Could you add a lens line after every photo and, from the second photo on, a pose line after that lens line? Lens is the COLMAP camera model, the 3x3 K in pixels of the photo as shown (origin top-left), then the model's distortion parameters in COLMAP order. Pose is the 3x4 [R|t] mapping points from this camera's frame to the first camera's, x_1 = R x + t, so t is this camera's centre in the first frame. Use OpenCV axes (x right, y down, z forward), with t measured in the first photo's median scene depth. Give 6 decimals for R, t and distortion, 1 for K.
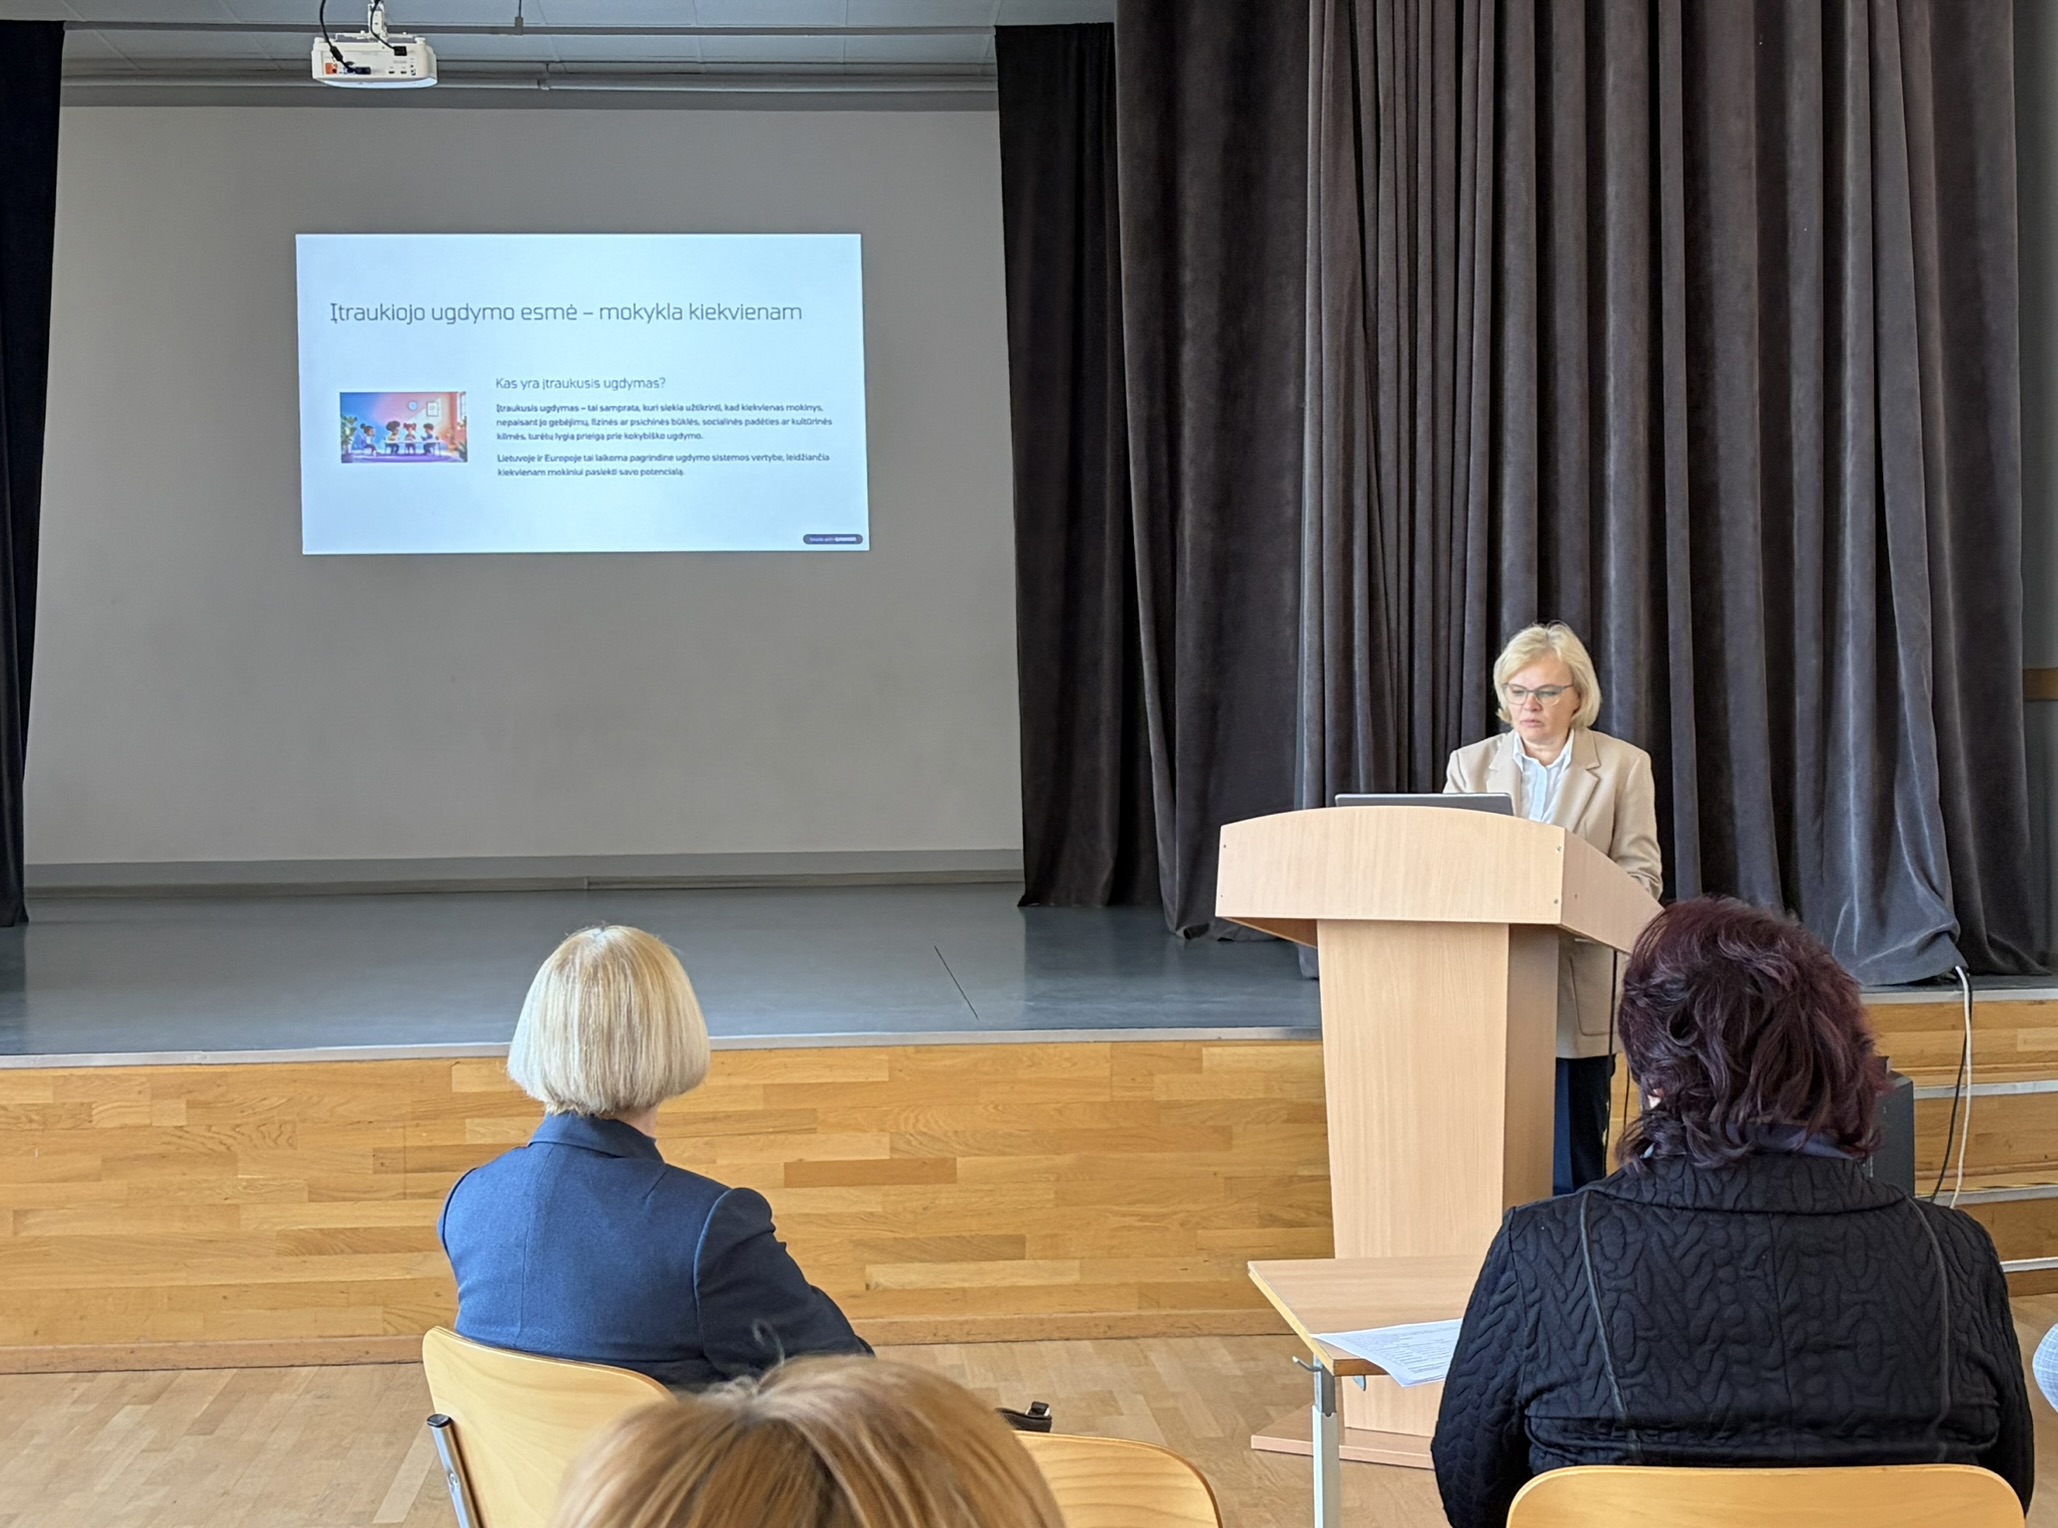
lens RADIAL K [[3028.8, 0, 1024.3], [0, 3028.8, 748.0], [0, 0, 1]] dist [0.113469, 0.000000]
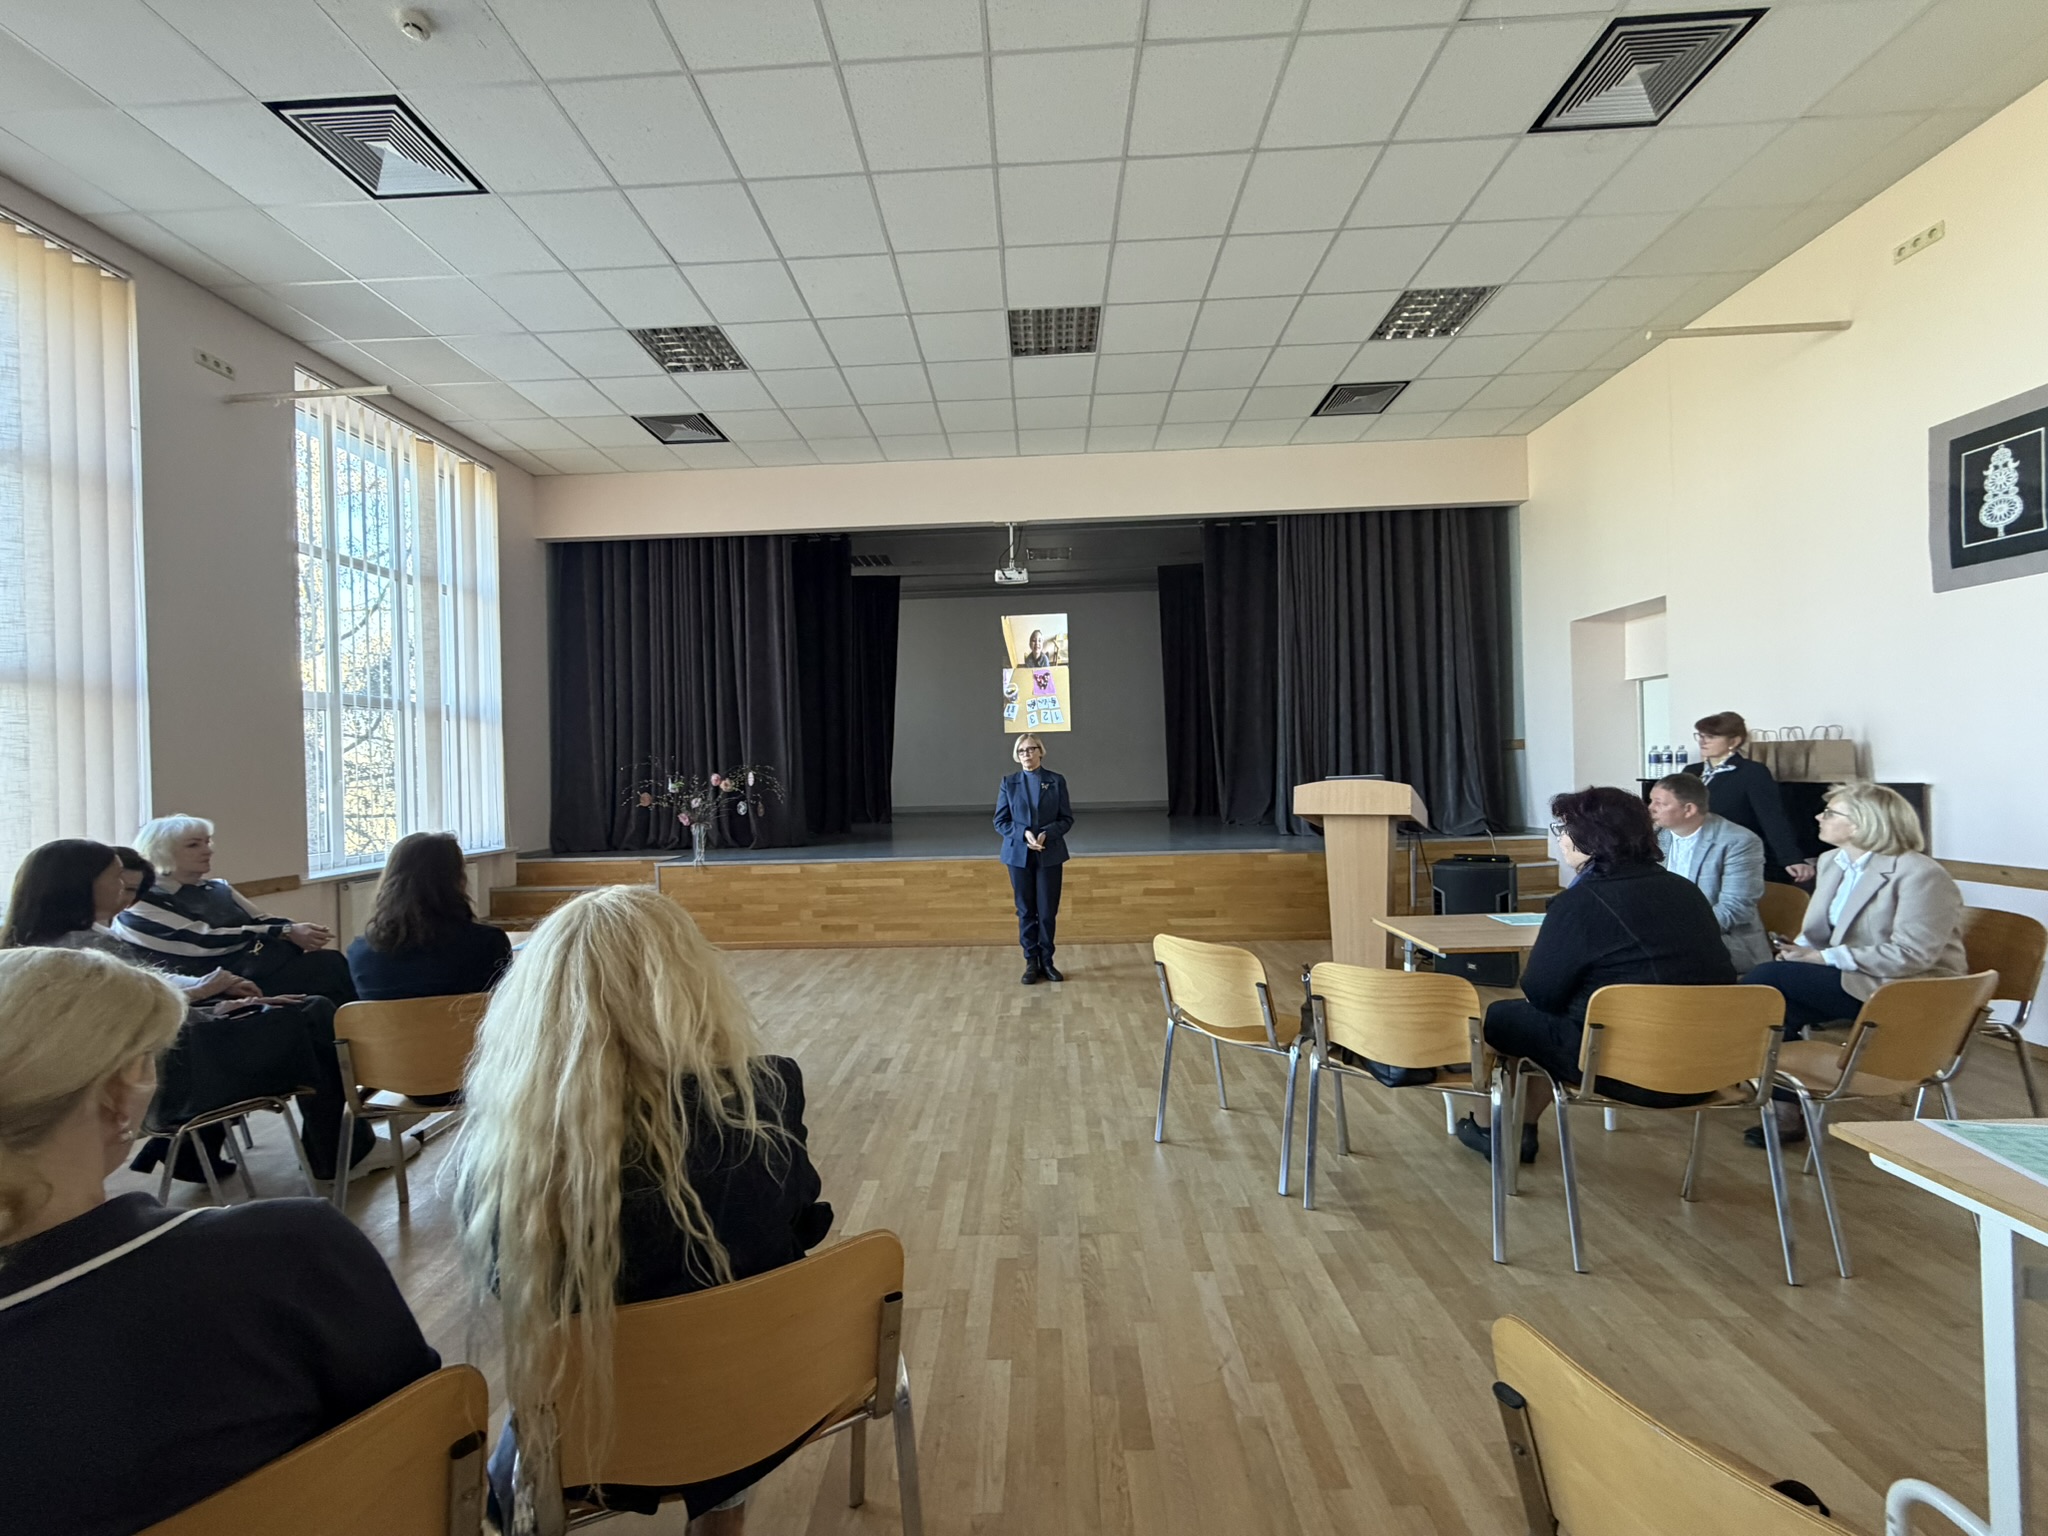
lens RADIAL K [[833.5, 0, 1013.7], [0, 833.5, 765.9], [0, 0, 1]] dist [0.015885, -0.000066]
pose [[0.994464, -0.014584, -0.104060, -0.107508], [0.013113, 0.999804, -0.014808, 0.009031], [0.104256, 0.013361, 0.994461, 0.042035]]
